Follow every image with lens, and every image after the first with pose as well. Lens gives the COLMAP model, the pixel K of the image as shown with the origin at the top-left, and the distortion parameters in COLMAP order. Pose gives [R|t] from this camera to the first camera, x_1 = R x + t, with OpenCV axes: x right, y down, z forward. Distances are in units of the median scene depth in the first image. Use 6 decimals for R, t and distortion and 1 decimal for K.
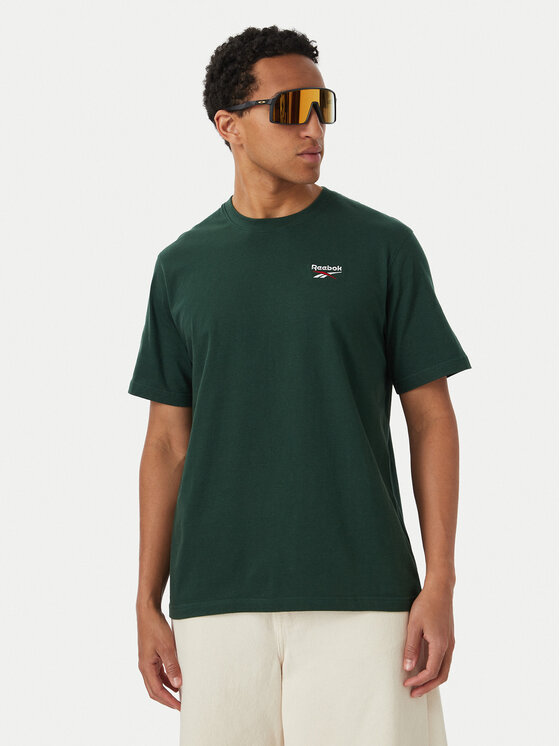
lens RADIAL K [[1153.7, 0, 280.0], [0, 1153.7, 373.0], [0, 0, 1]] dist [0.001371, -0.000029]
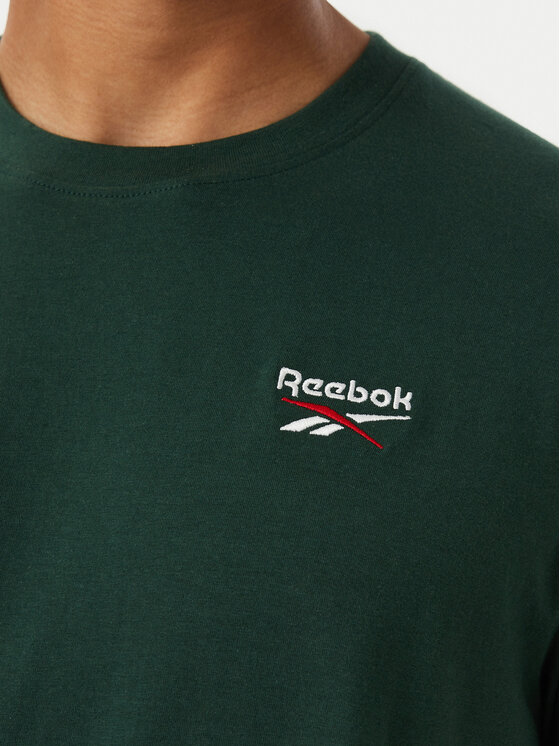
lens RADIAL K [[1052.7, 0, 280.0], [0, 1052.7, 373.0], [0, 0, 1]] dist [0.004393, 0.012781]
pose [[0.993514, 0.073398, -0.086844, 0.045021], [-0.068039, 0.995682, 0.063147, -0.105187], [0.091104, -0.056829, 0.994219, 0.797178]]
